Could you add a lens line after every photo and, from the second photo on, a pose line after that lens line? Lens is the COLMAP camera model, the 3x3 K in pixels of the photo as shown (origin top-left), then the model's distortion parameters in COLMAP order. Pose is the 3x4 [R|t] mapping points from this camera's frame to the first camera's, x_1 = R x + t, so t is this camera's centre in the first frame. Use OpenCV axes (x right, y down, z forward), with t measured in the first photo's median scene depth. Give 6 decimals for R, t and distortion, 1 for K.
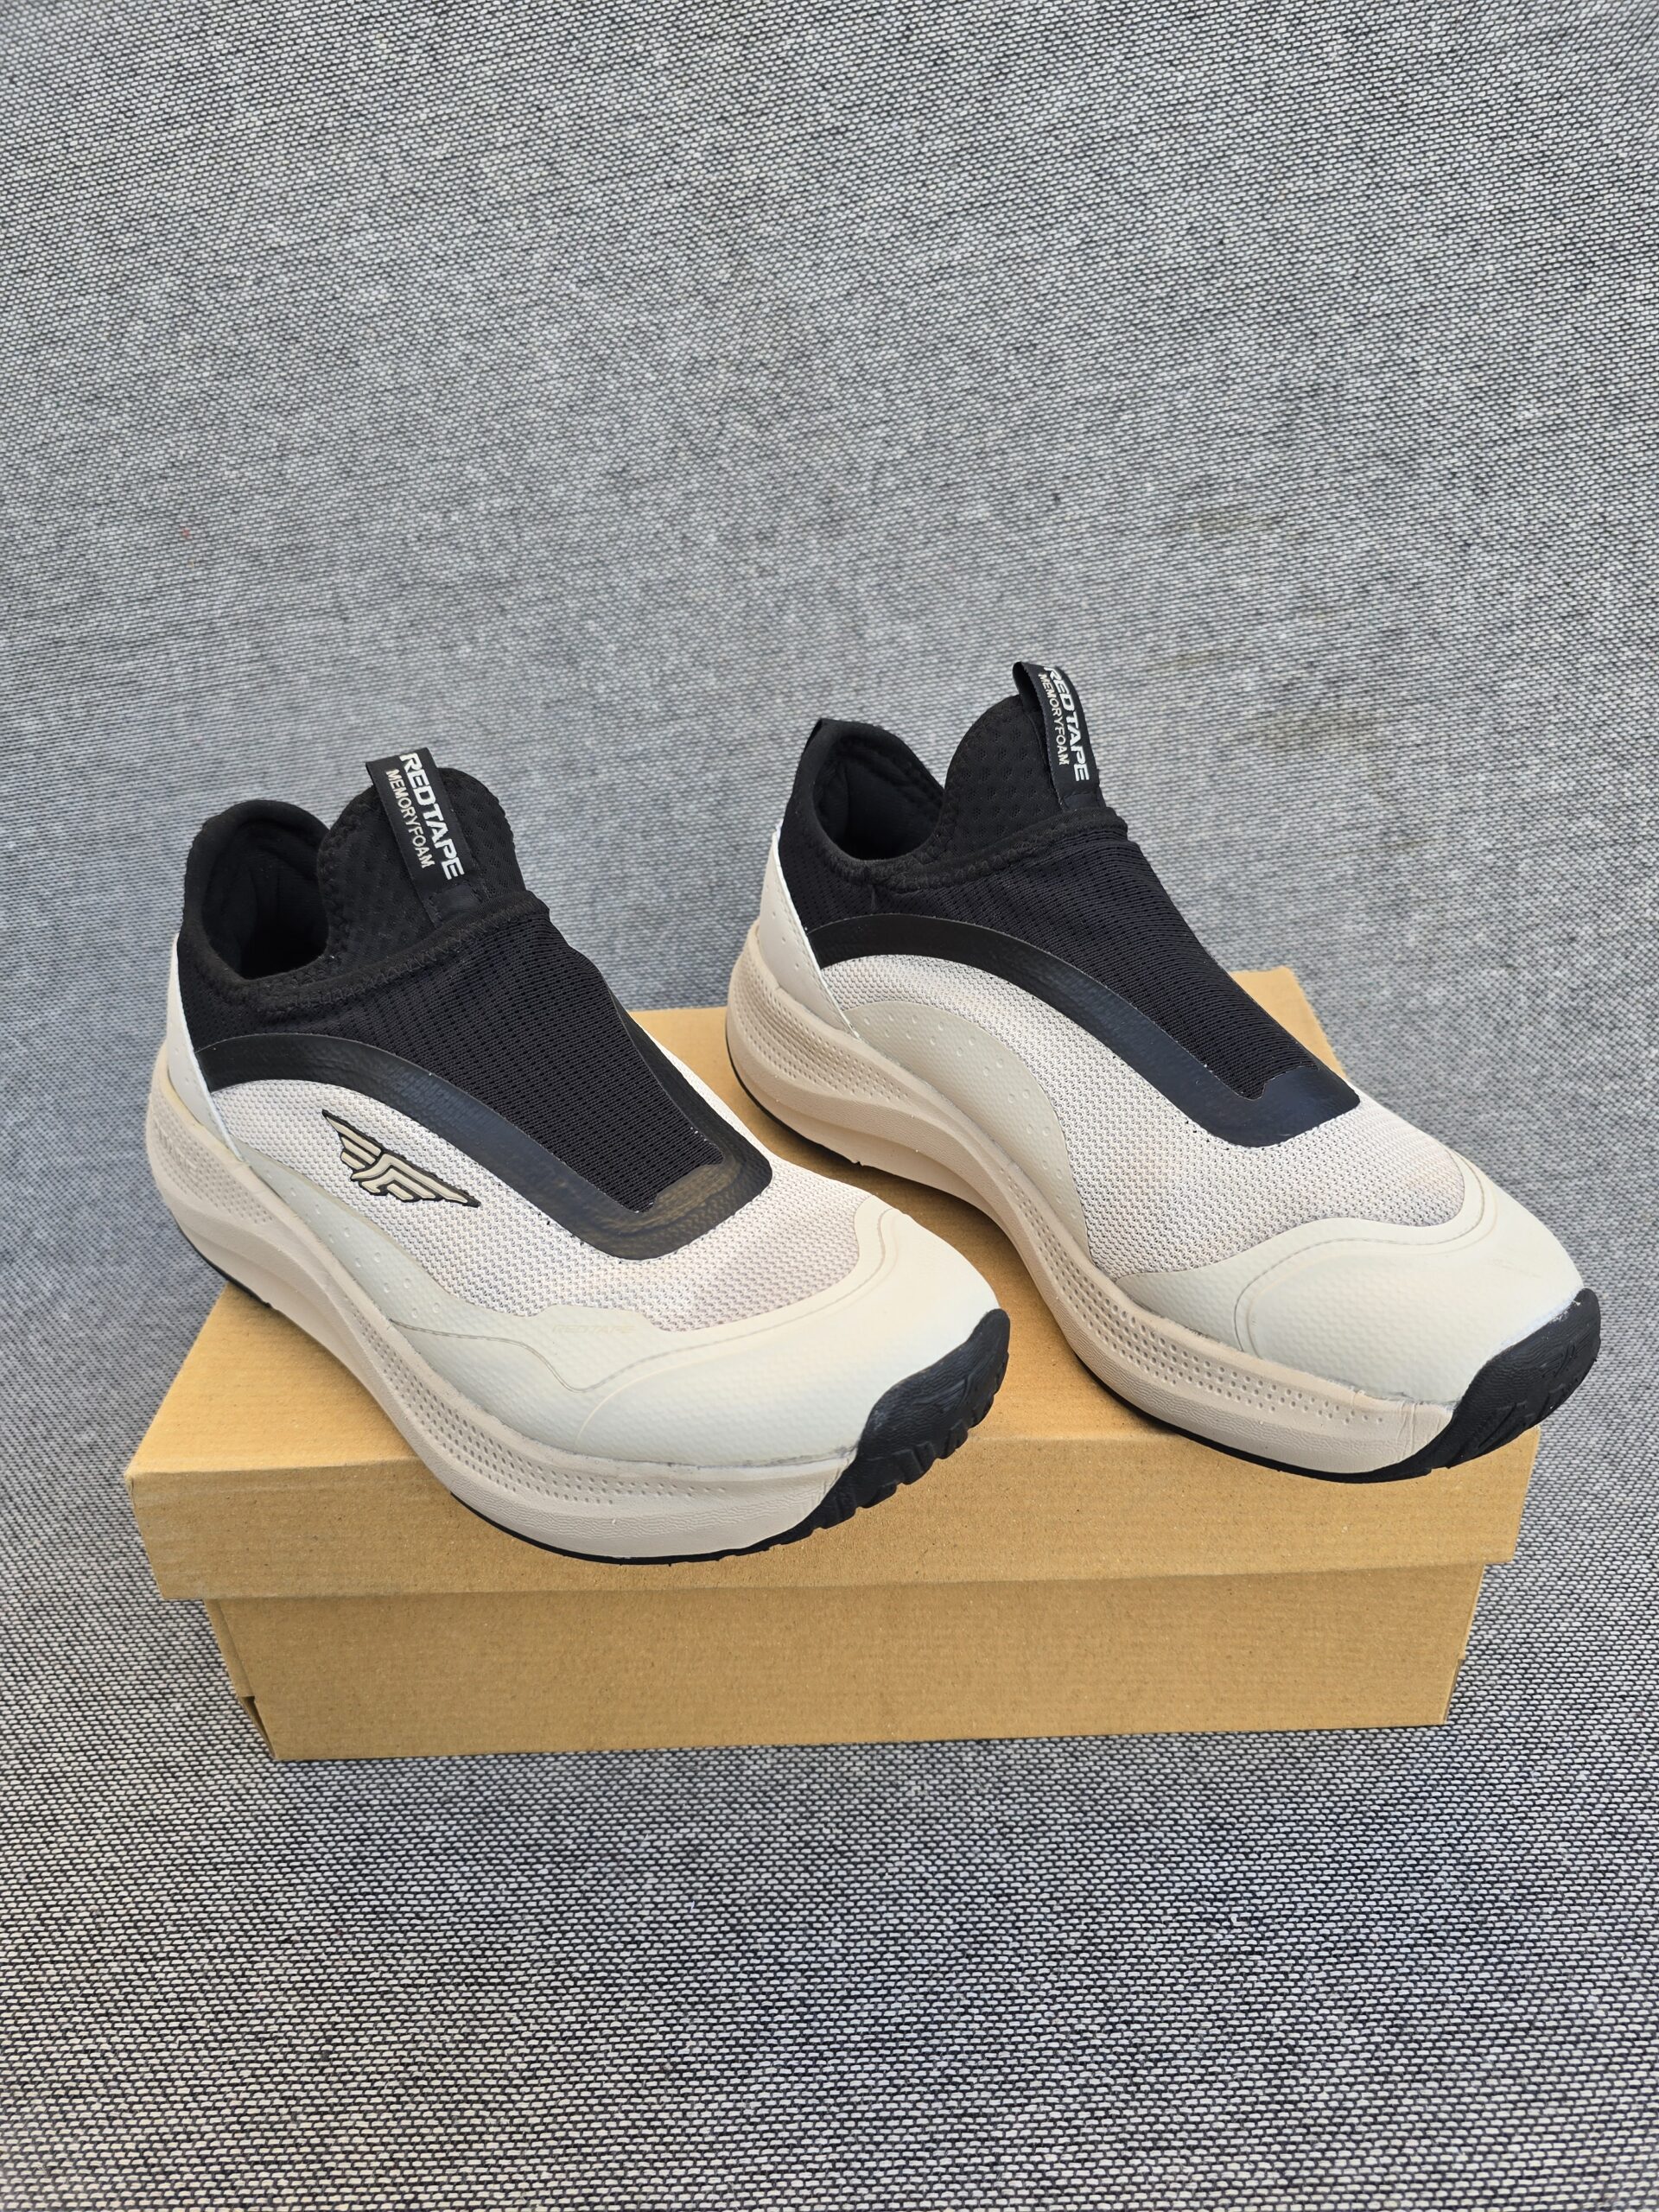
lens RADIAL K [[1514.5, 0, 814.8], [0, 1514.5, 1120.5], [0, 0, 1]] dist [0.024258, -0.033617]
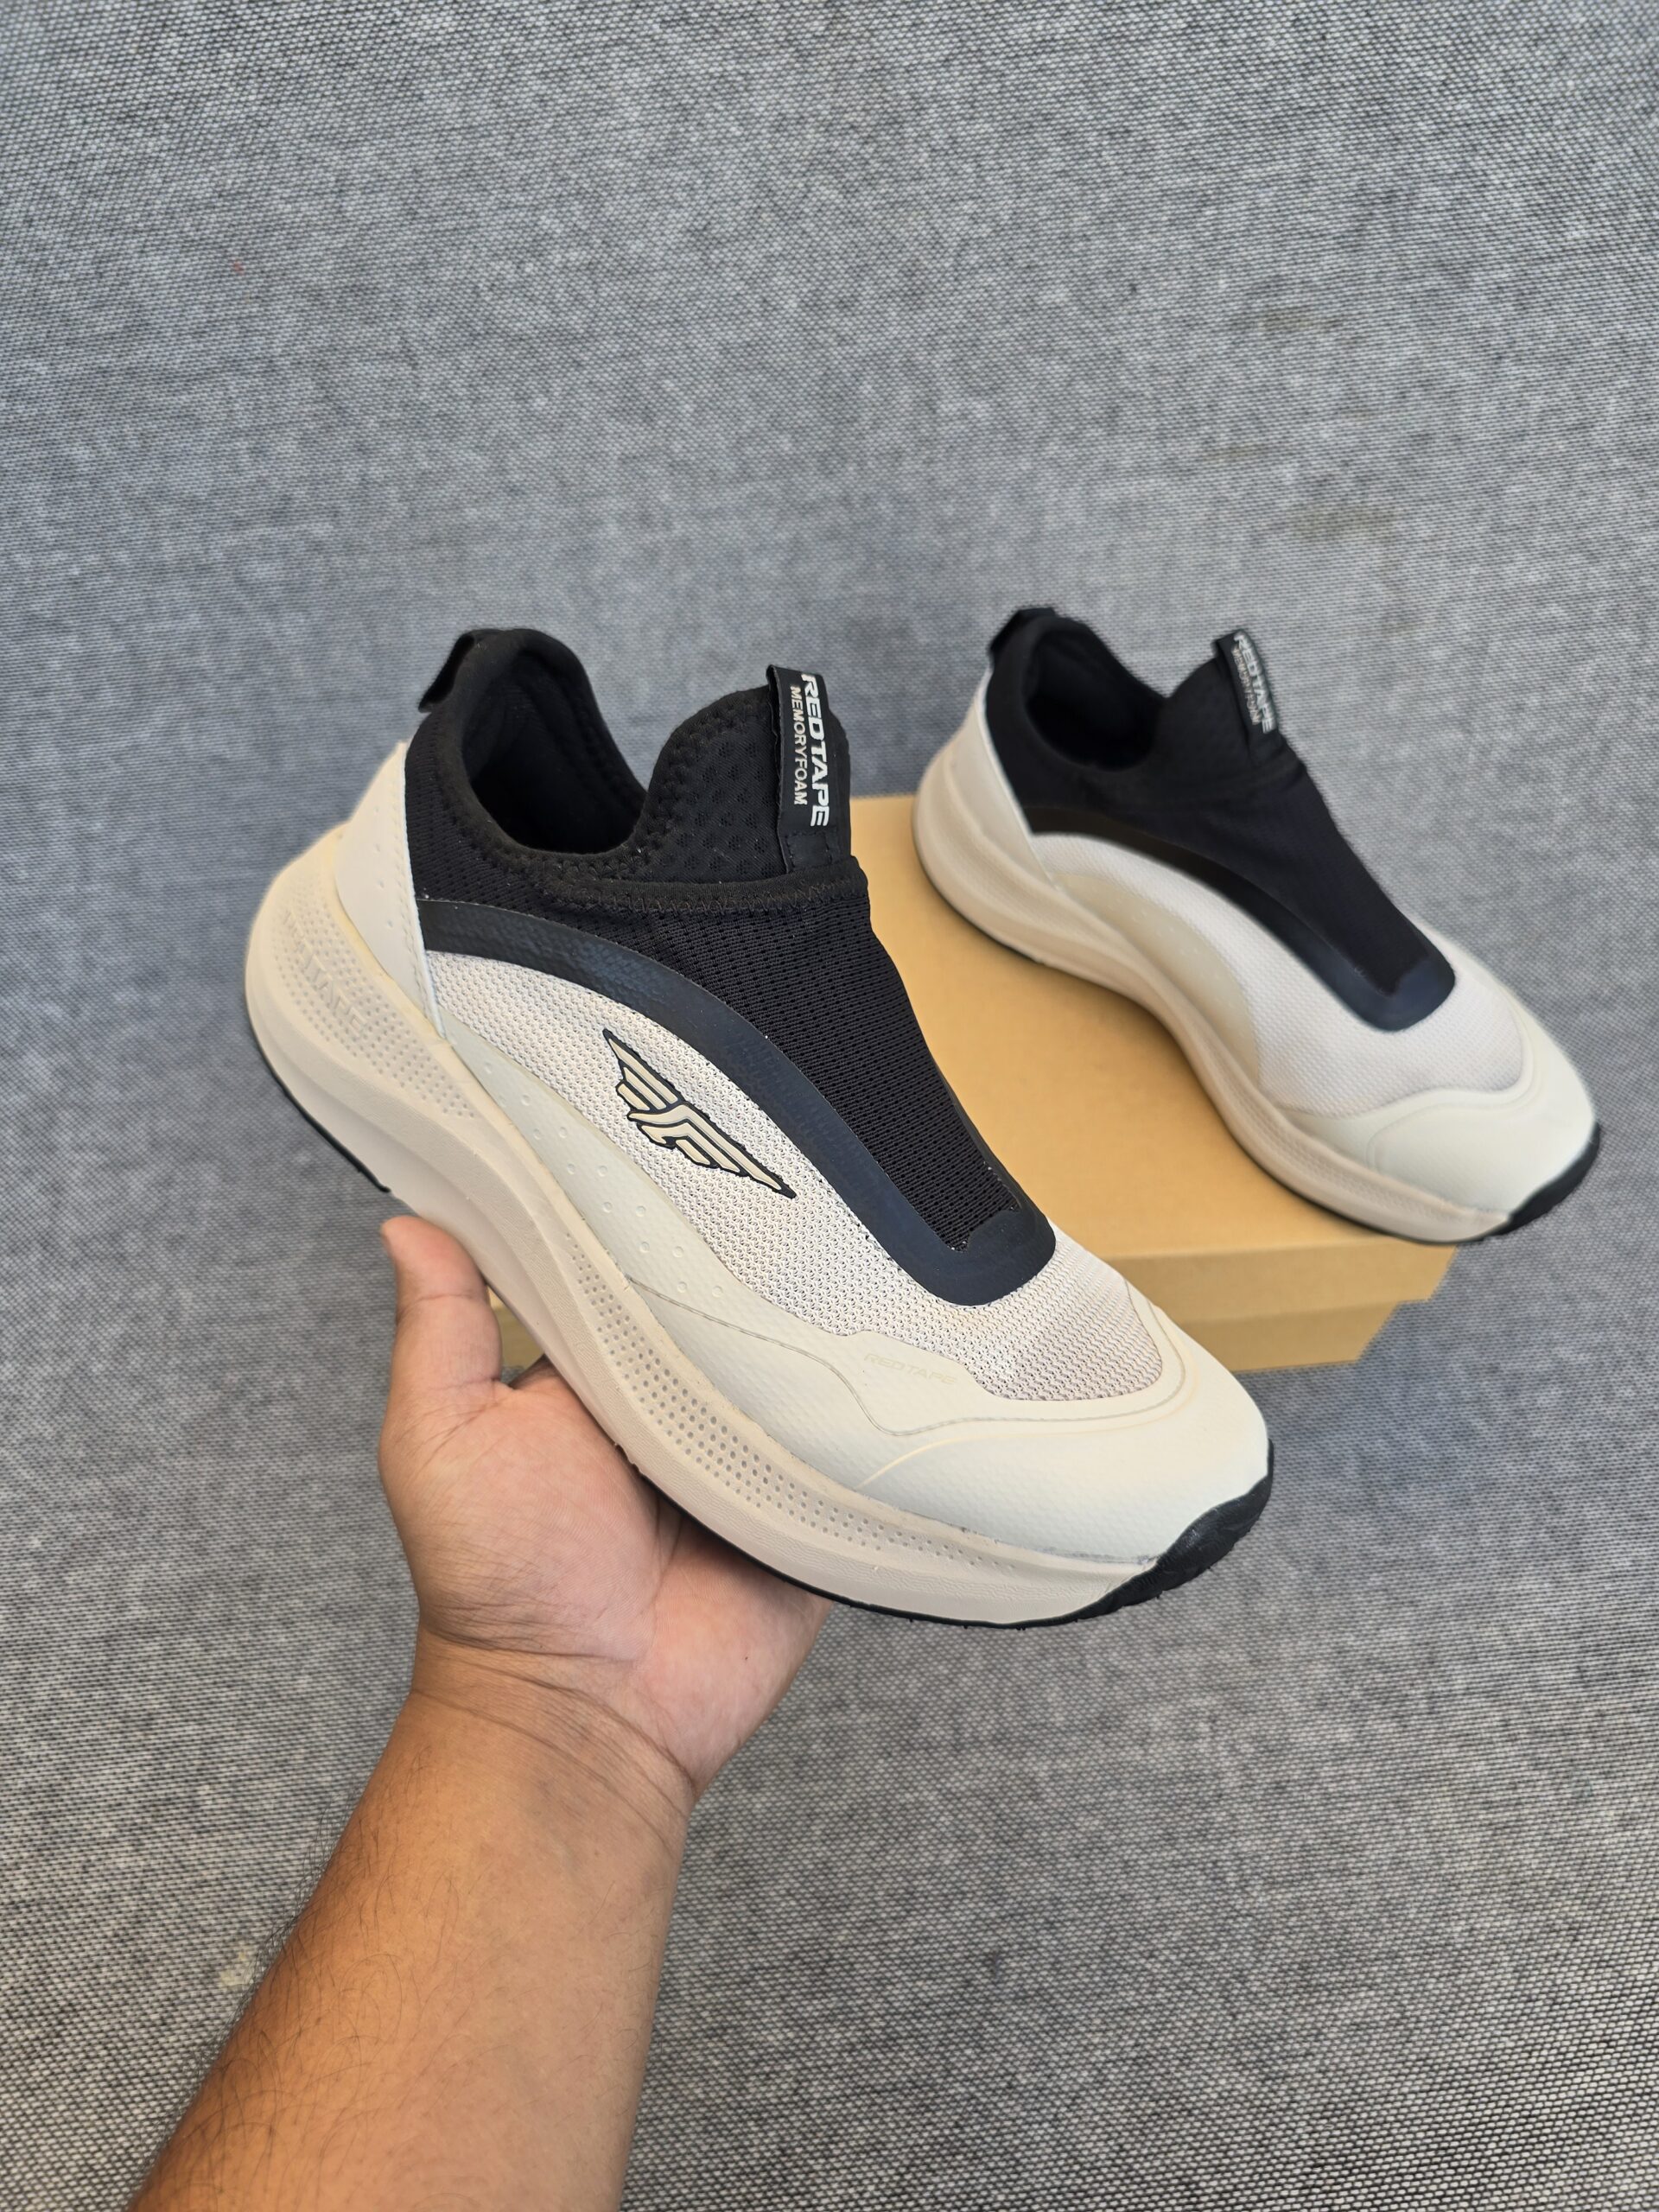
lens RADIAL K [[1517.6, 0, 827.6], [0, 1517.6, 1093.1], [0, 0, 1]] dist [0.016077, -0.030125]
pose [[0.993232, -0.039557, 0.109208, -0.187659], [-0.007476, 0.916500, 0.399964, -0.327760], [-0.115910, -0.398073, 0.910001, -0.141406]]
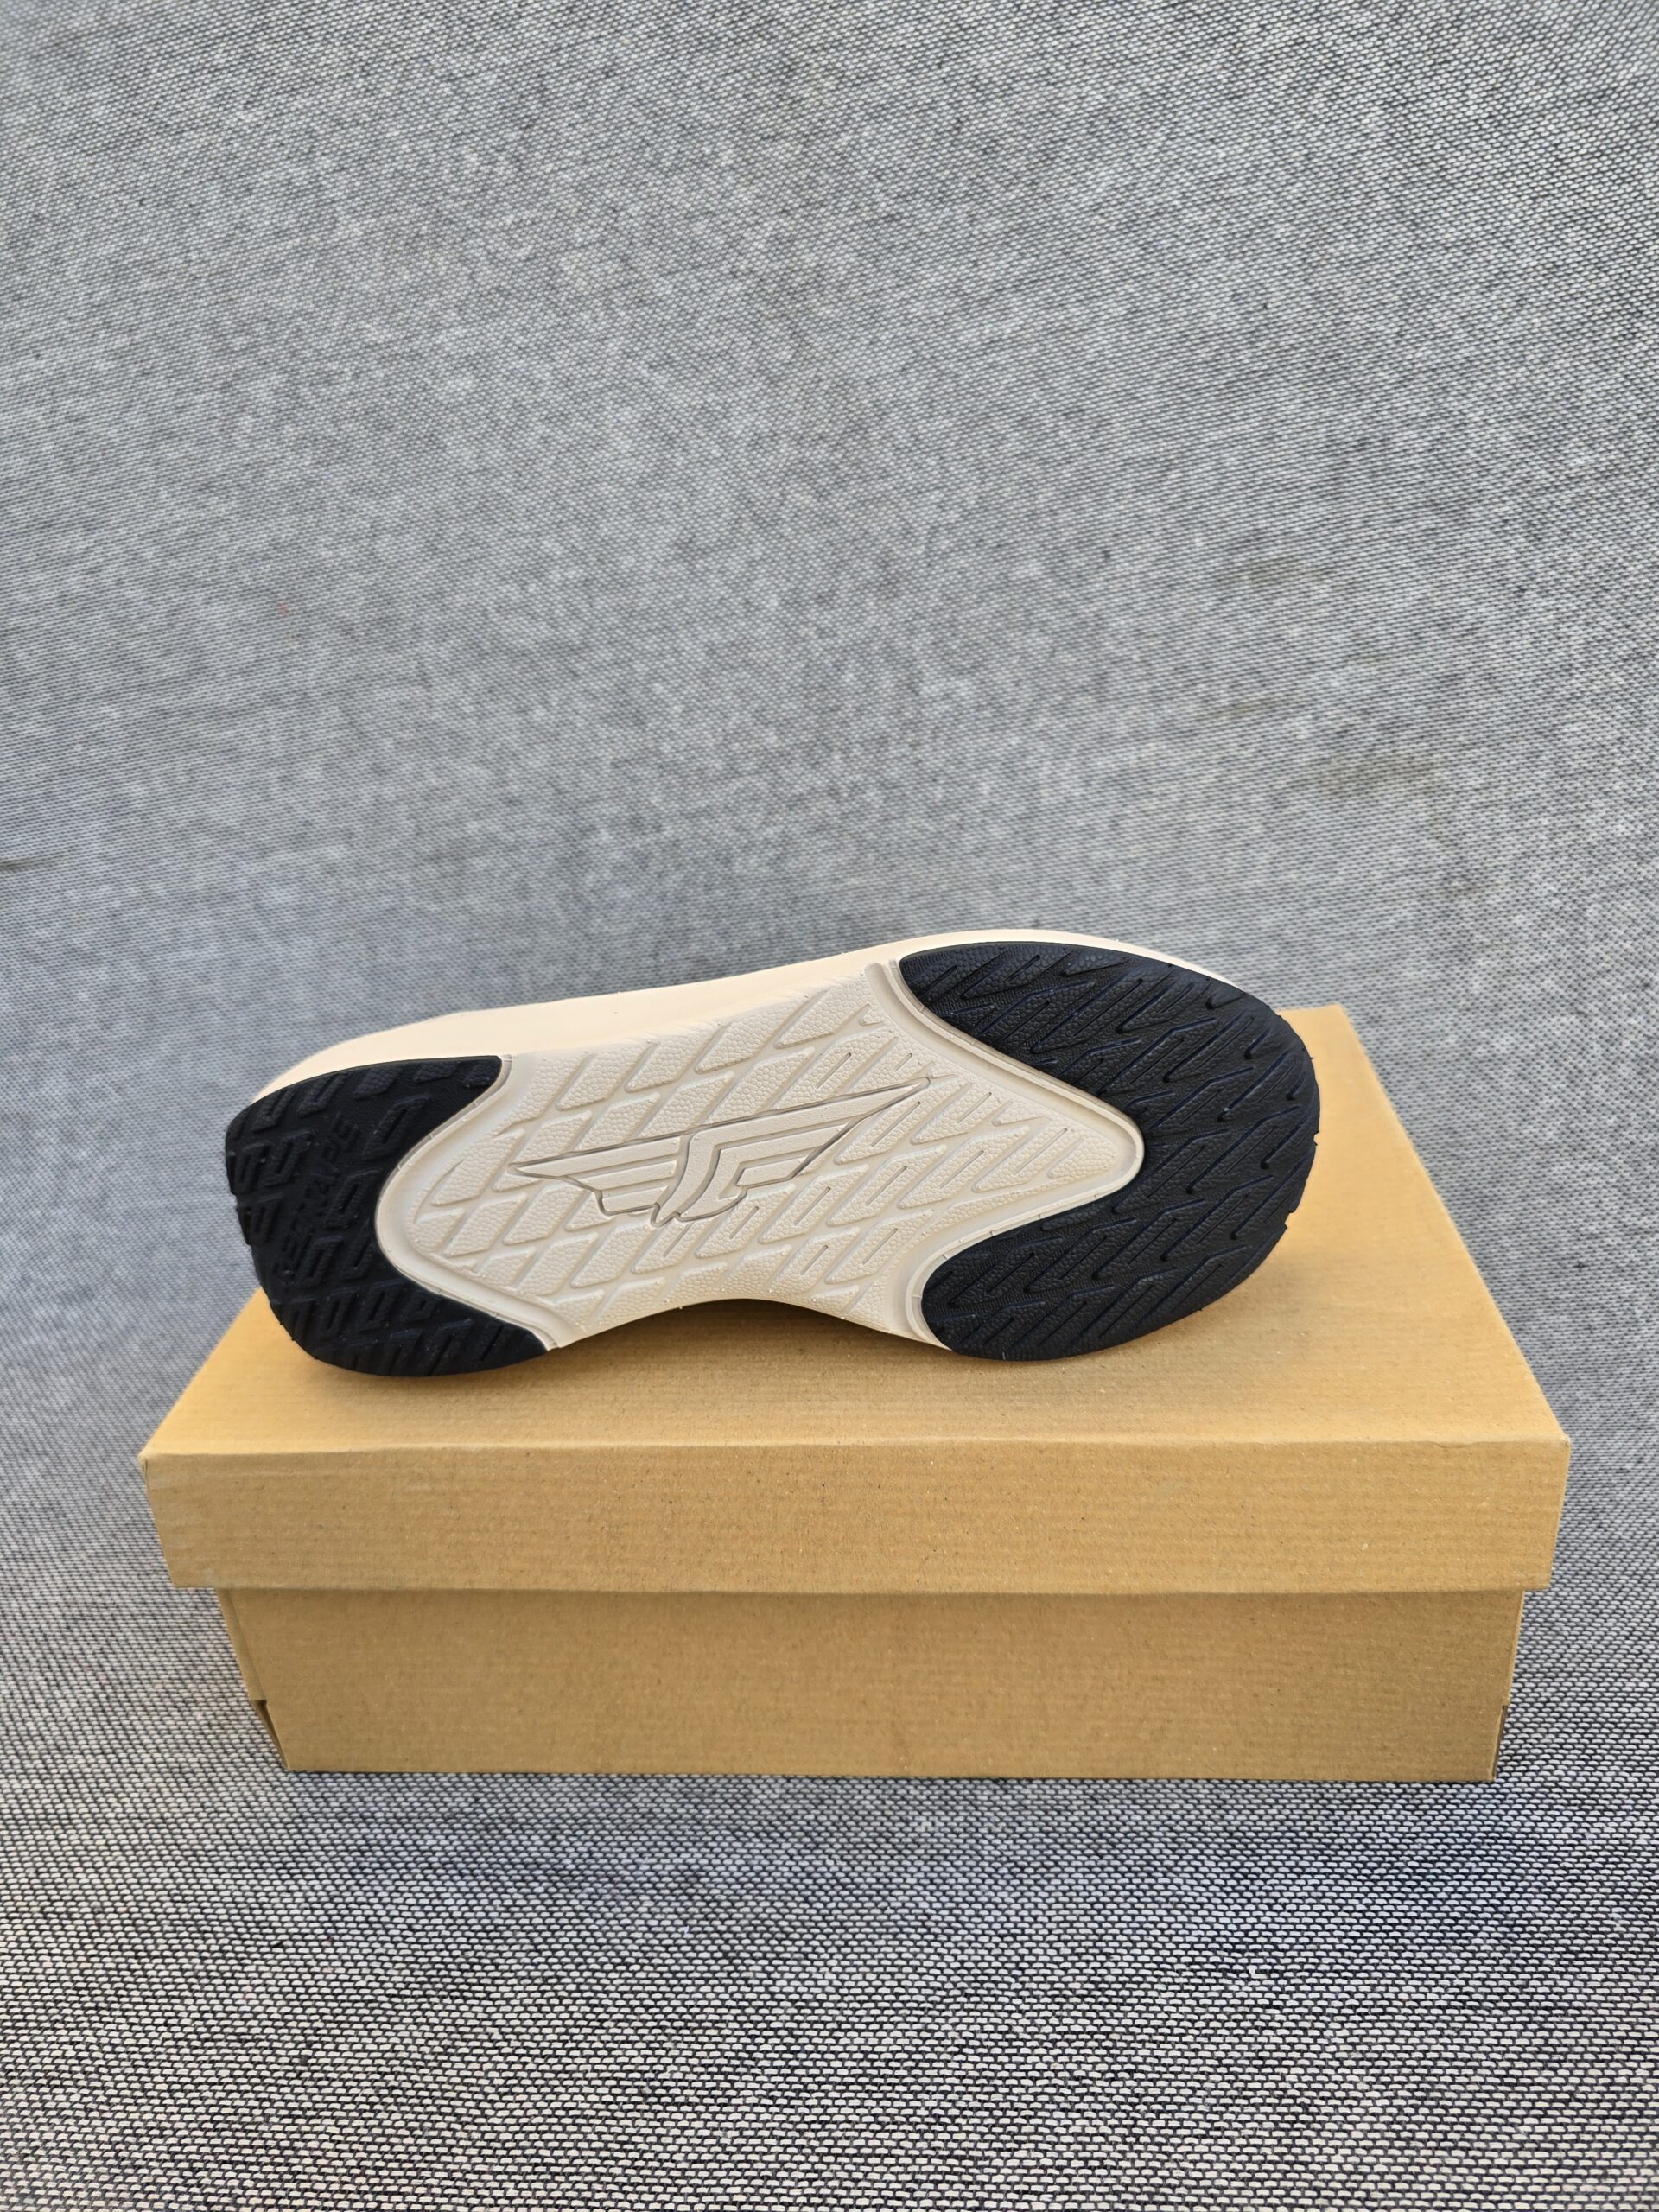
lens RADIAL K [[1521.8, 0, 822.7], [0, 1521.8, 1116.1], [0, 0, 1]] dist [0.026438, -0.035892]
pose [[0.996826, 0.008898, -0.079111, 0.054625], [-0.015362, 0.996557, -0.081472, 0.053660], [0.078114, 0.082428, 0.993531, -0.002842]]
